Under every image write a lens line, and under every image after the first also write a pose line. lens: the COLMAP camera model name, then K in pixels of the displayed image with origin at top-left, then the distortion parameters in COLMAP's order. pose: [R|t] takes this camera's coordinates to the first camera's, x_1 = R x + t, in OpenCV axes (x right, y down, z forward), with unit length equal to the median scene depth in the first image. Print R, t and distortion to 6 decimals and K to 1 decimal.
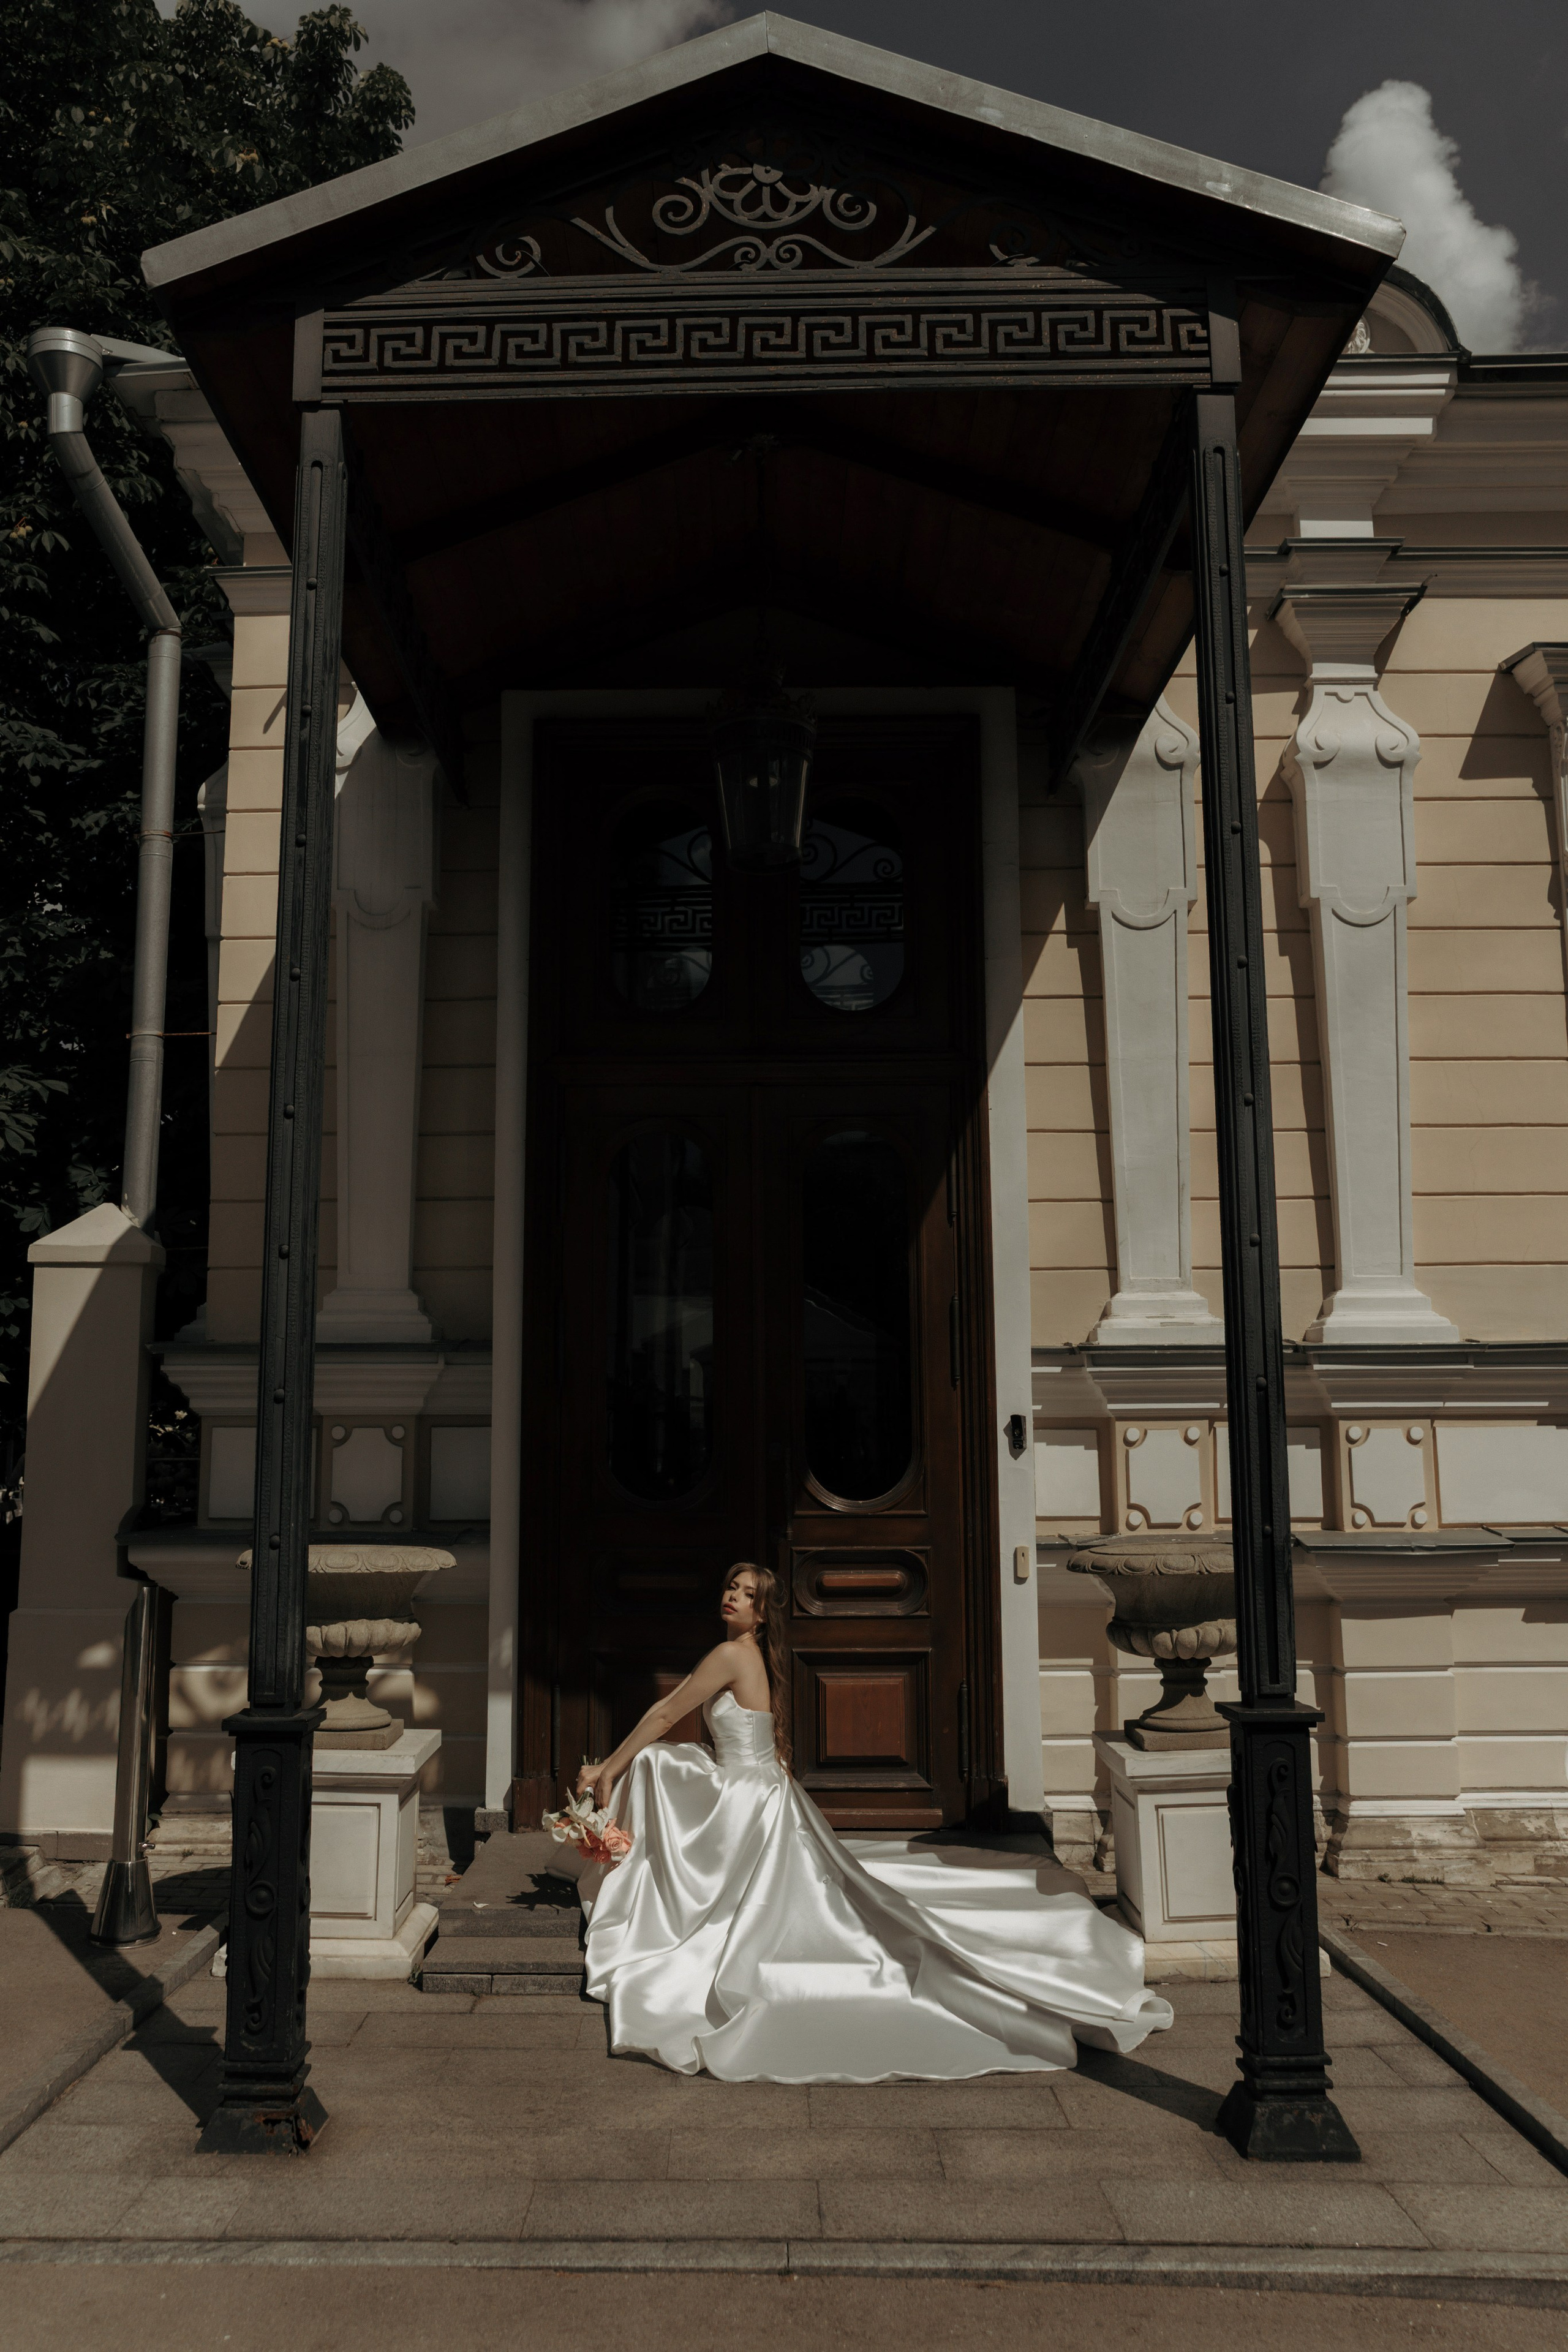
lens RADIAL K [[1872.9, 0, 723.2], [0, 1872.9, 1166.4], [0, 0, 1]] dist [-0.052755, 0.090396]
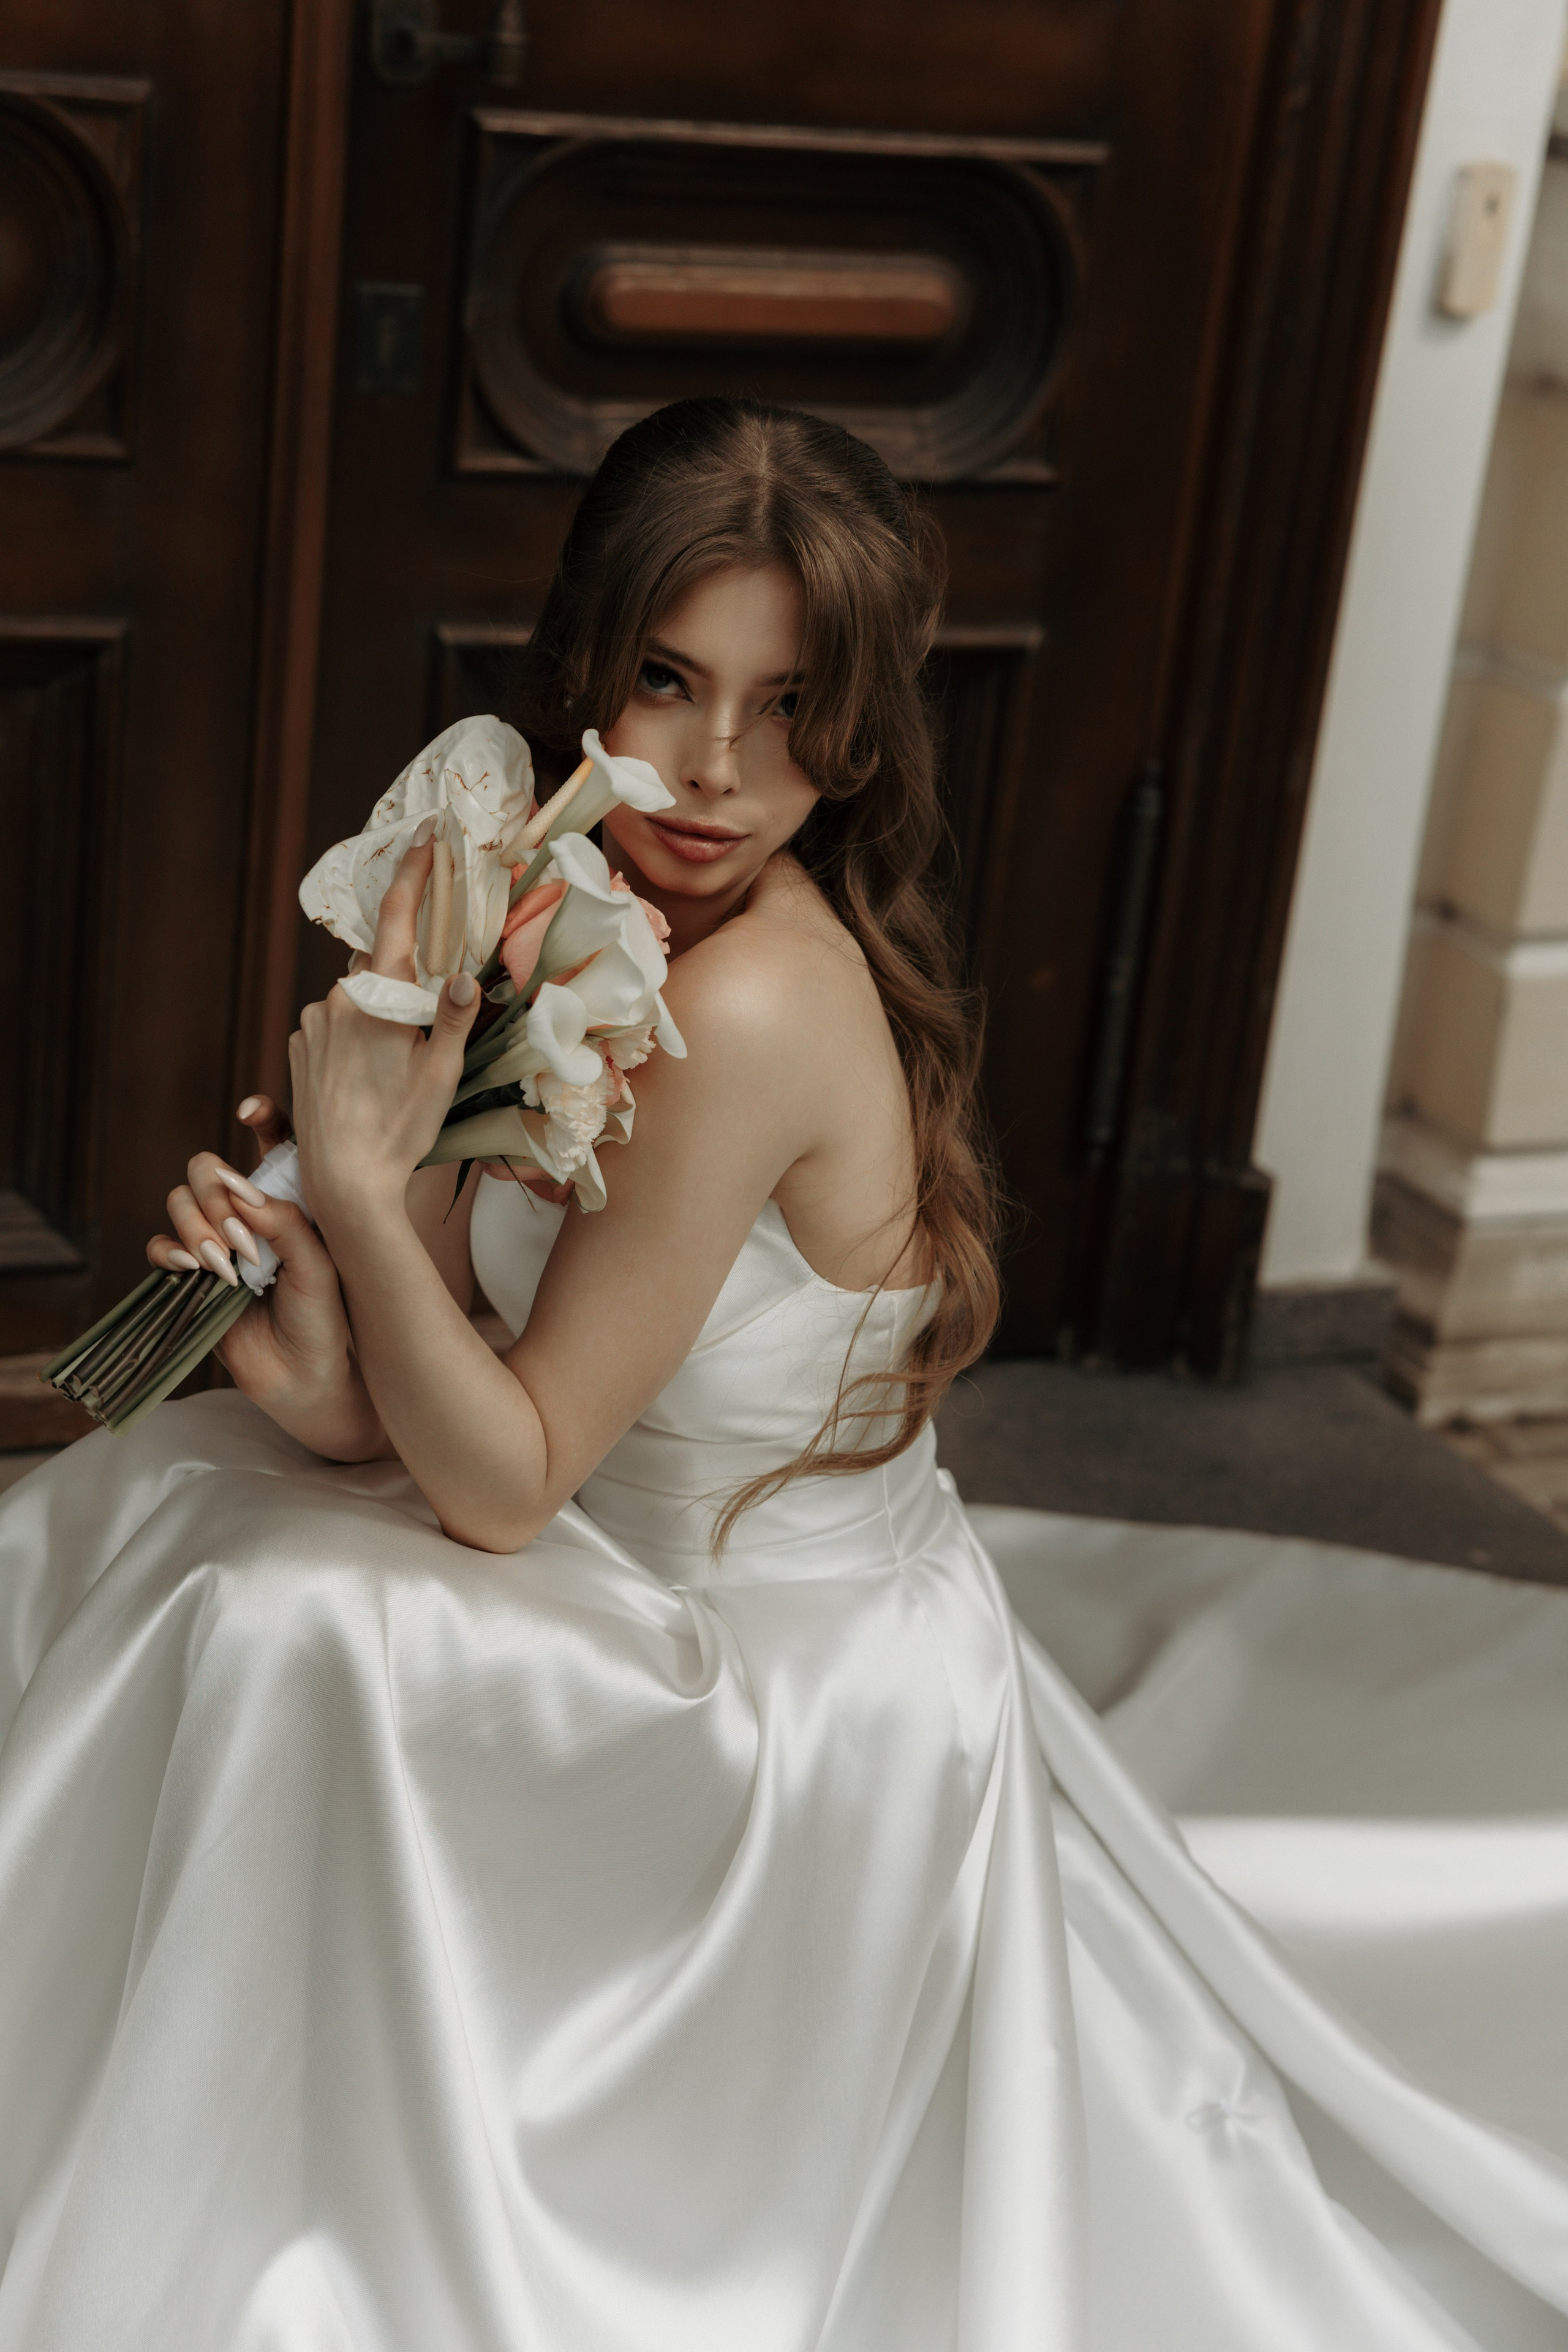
lens RADIAL K [[4191.5, 0, 785.6], [0, 4191.5, 1168.8], [0, 0, 1]] dist [0.377026, 0.000000]
pose [[0.901855, -0.049881, 0.429149, -0.156795], [-0.168066, 0.874569, 0.454843, 0.112927], [-0.398009, -0.482328, 0.780352, 0.719010]]
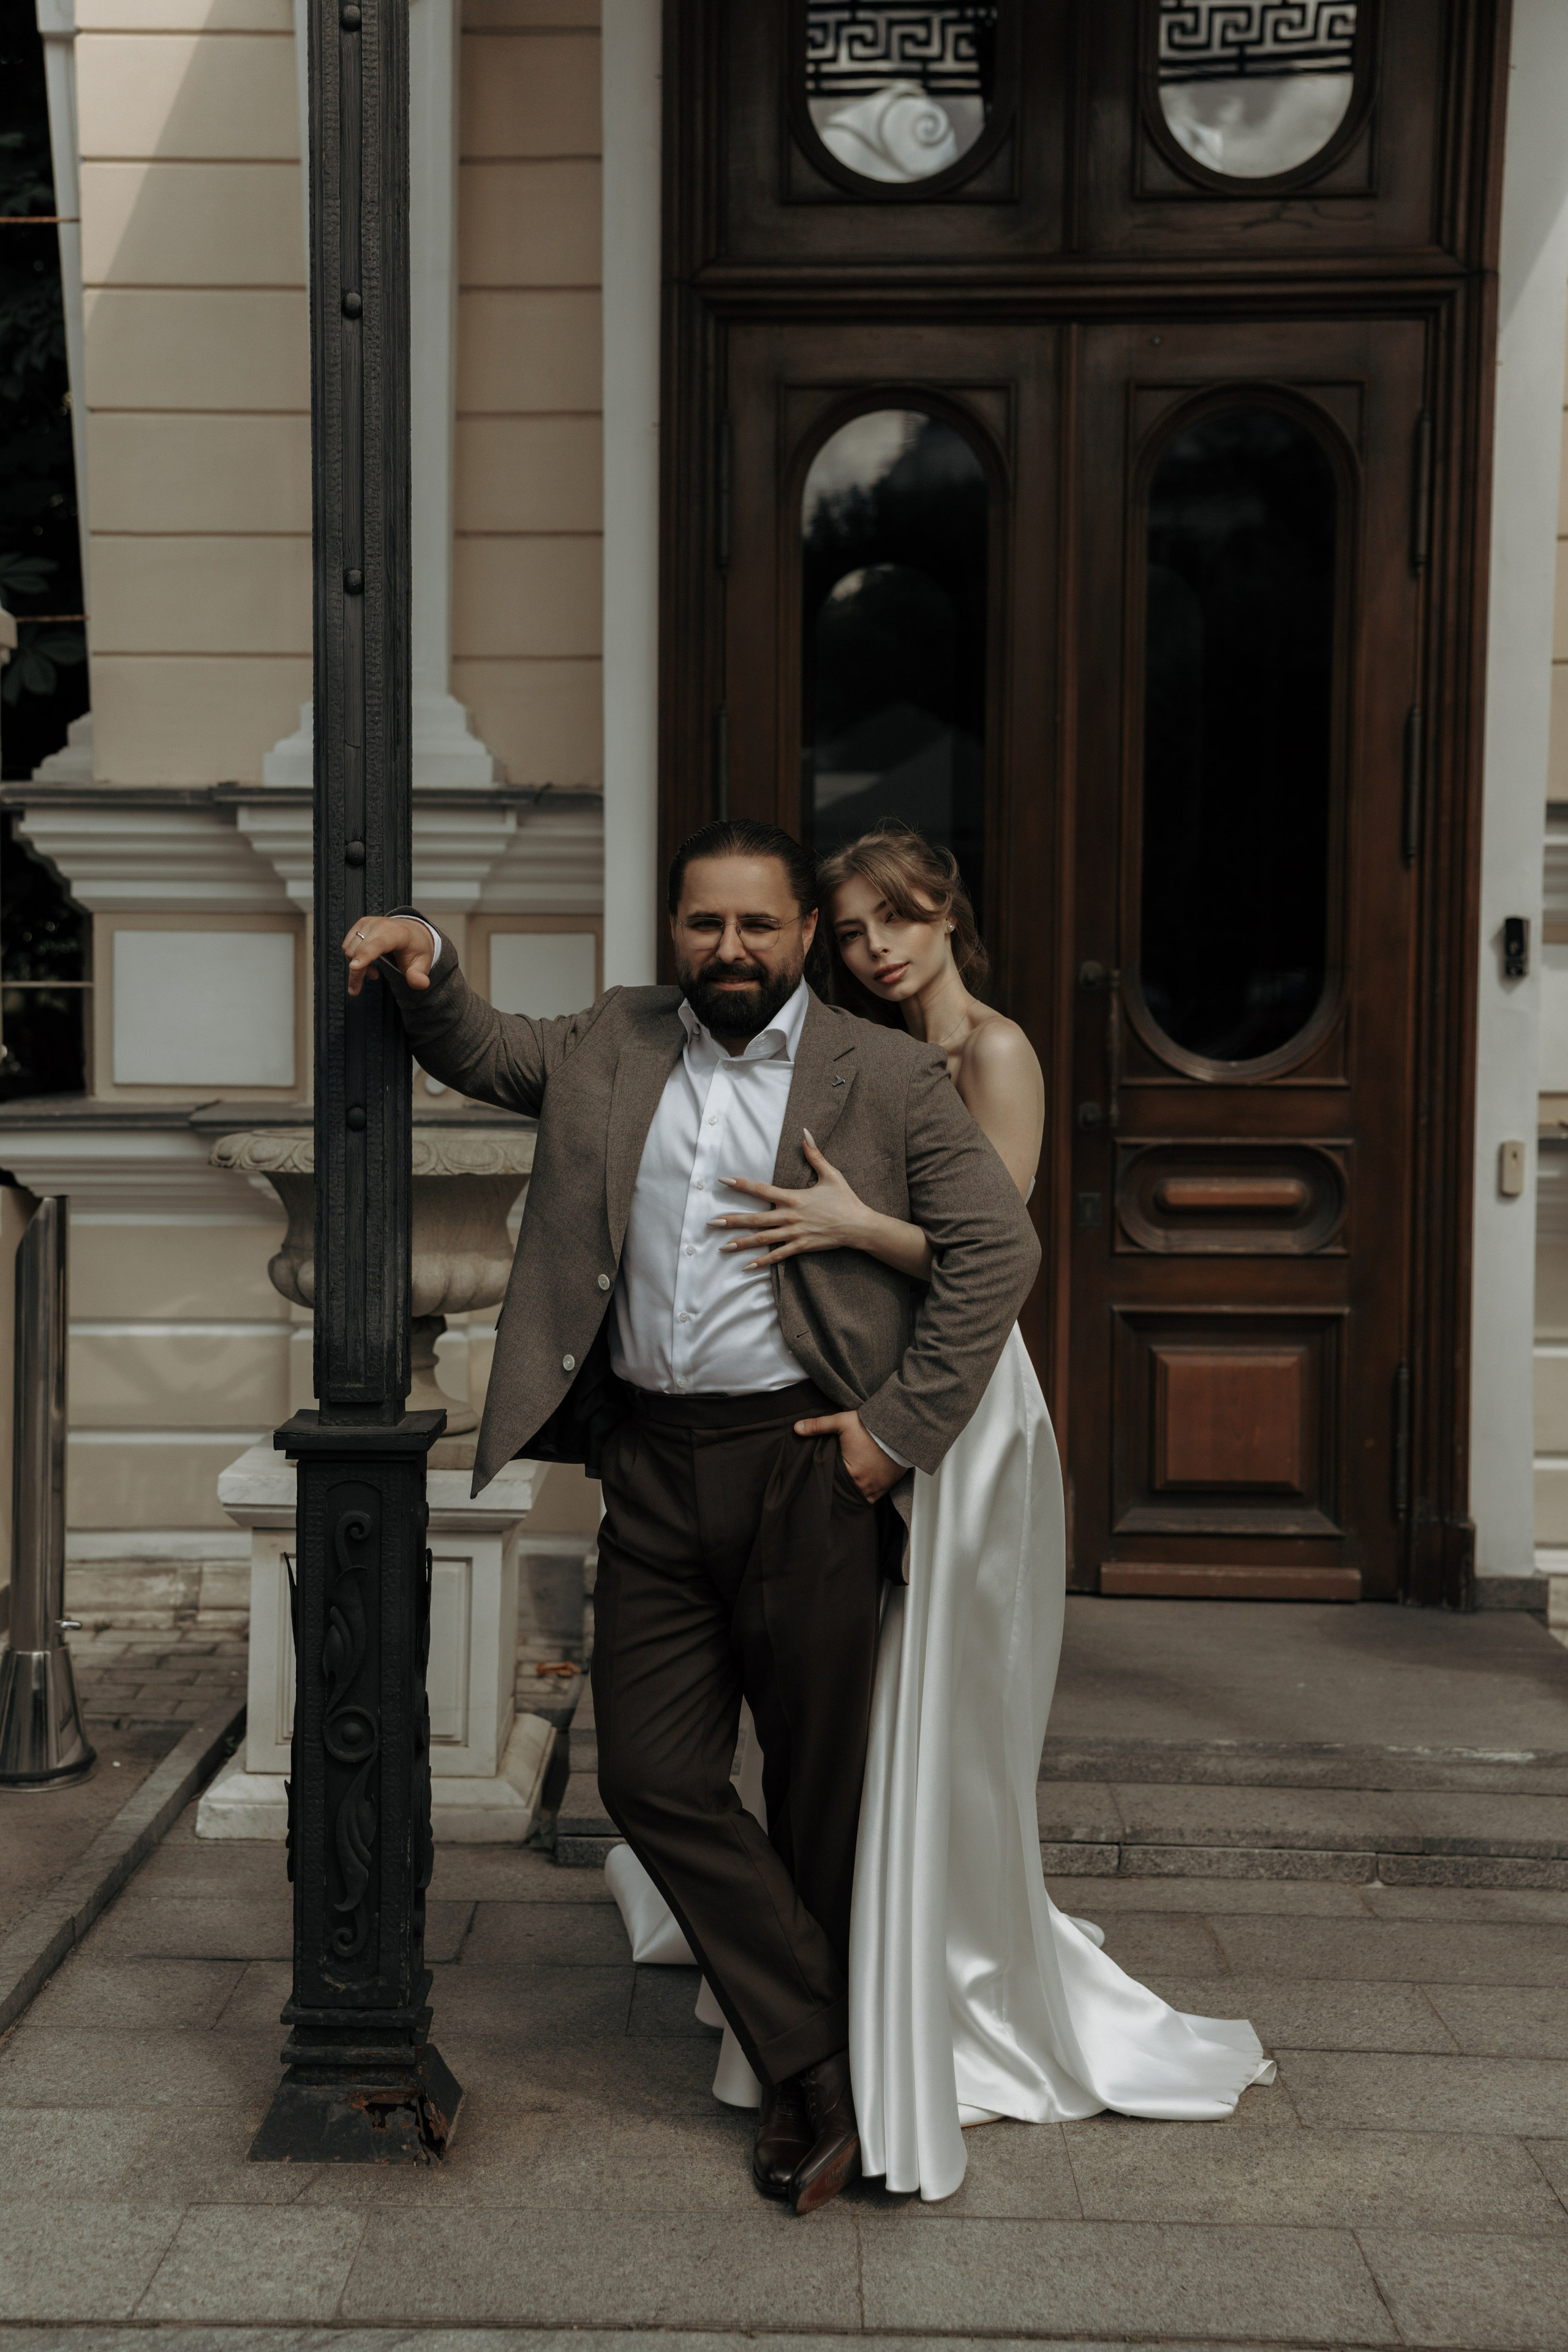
lens RADIAL K [[2891.4, 0, 725.5], [0, 2891.4, 1151.6], [0, 0, 1]] dist [0.149082, 0.000000]
pose [[0.999901, 0.008872, -0.010901, -0.092861], [-0.006475, 0.979160, 0.202987, 0.027411], [0.012475, -0.202896, 0.979121, 0.121668]]
